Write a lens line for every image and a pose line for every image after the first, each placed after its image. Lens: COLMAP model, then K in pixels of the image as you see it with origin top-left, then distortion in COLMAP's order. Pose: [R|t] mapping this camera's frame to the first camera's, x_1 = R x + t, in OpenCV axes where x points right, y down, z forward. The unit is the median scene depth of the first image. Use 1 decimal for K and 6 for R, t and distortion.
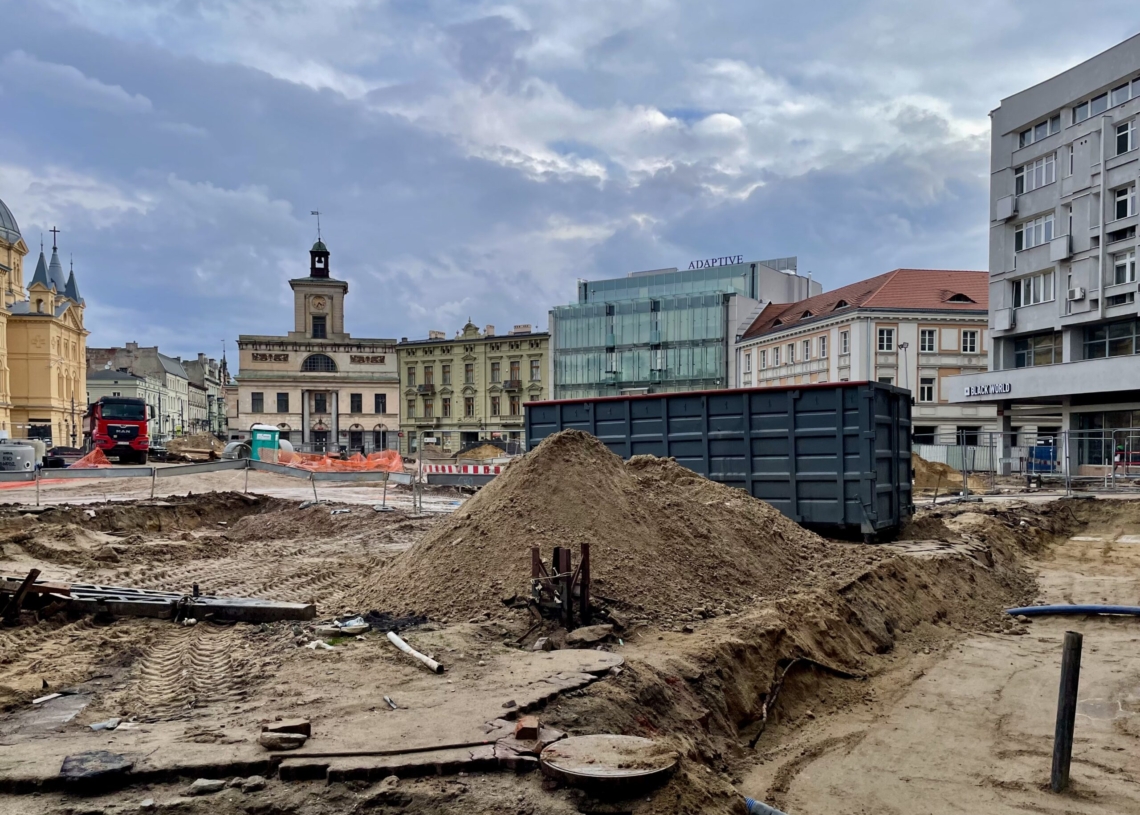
lens RADIAL K [[957.7, 0, 572.7], [0, 957.7, 469.6], [0, 0, 1]] dist [0.108031, -0.148192]
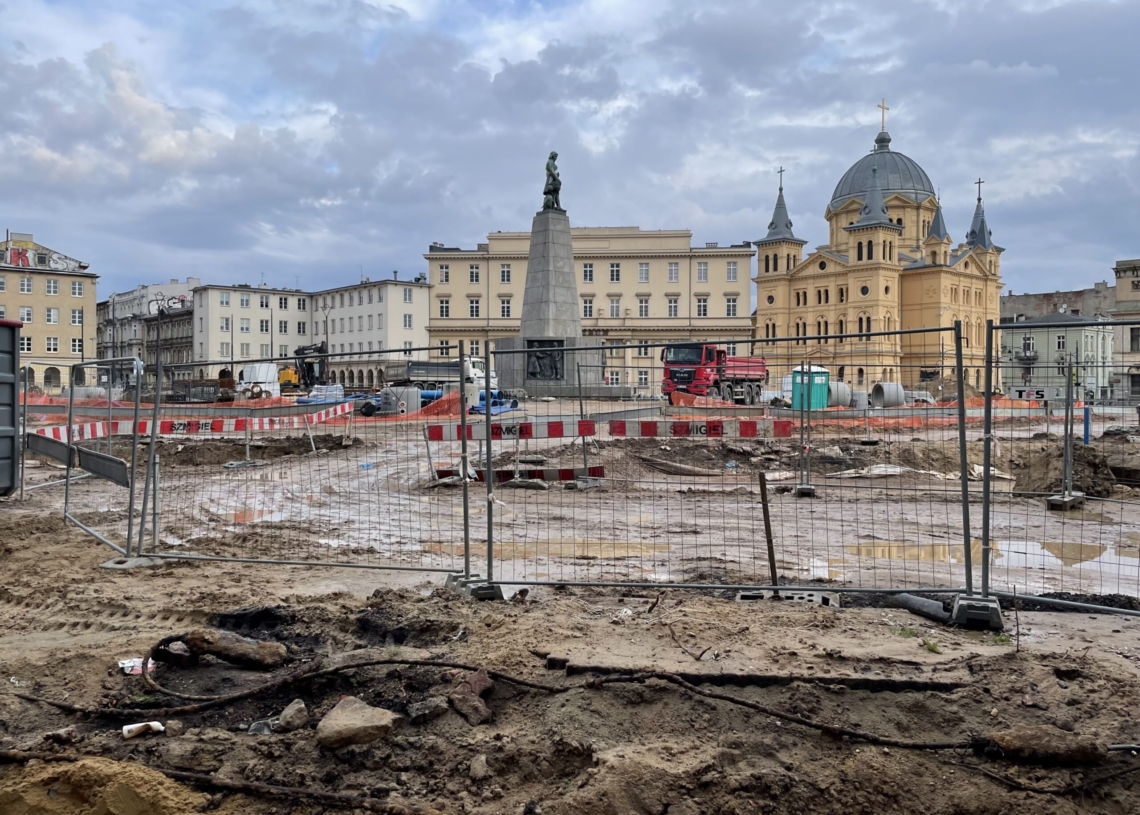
lens RADIAL K [[889.0, 0, 571.4], [0, 889.0, 402.7], [0, 0, 1]] dist [0.104297, -0.152459]
pose [[0.481305, 0.016603, -0.876396, 0.158610], [-0.026091, 0.999649, 0.004610, -0.007483], [0.876165, 0.020647, 0.481570, 0.256498]]
